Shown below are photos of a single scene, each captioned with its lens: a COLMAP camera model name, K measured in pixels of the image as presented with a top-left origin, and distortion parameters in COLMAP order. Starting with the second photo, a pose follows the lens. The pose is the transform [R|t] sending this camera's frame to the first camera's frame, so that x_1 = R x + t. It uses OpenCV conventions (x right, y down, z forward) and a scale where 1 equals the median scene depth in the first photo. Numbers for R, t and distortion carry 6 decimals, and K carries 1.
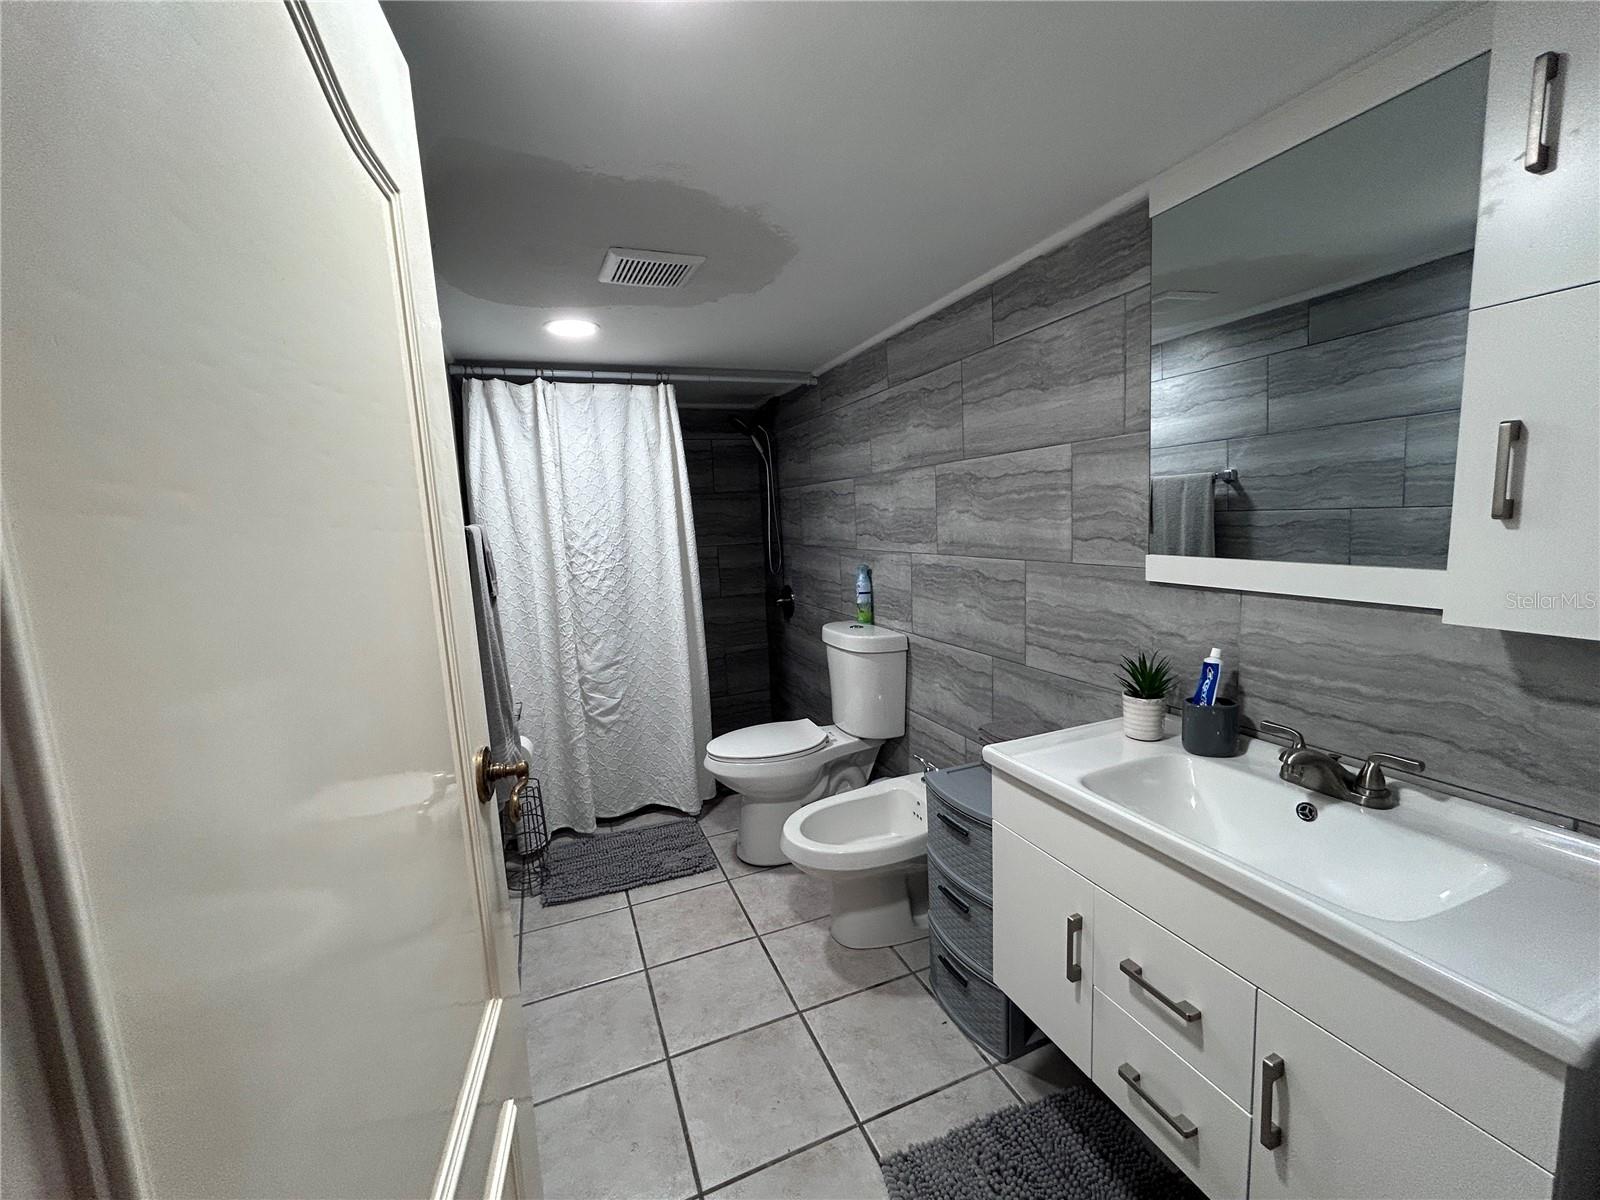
lens RADIAL K [[646.0, 0, 801.4], [0, 646.0, 600.4], [0, 0, 1]] dist [-0.002502, 0.004172]
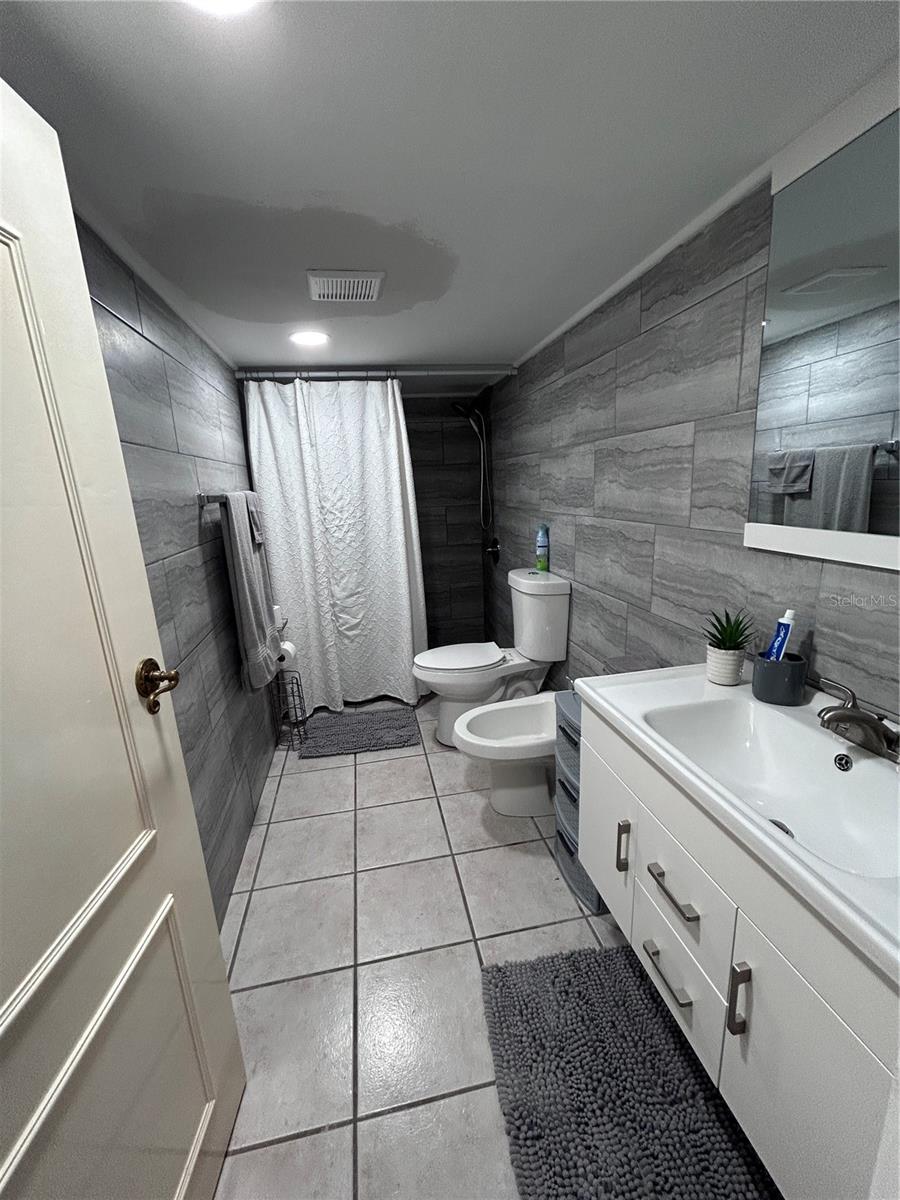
lens RADIAL K [[484.5, 0, 450.0], [0, 484.5, 600.0], [0, 0, 1]] dist [-0.002502, 0.004172]
pose [[0.980566, 0.046584, -0.190580, 0.142705], [-0.025000, 0.993151, 0.114130, -0.015225], [0.194592, -0.107147, 0.975015, 0.046092]]
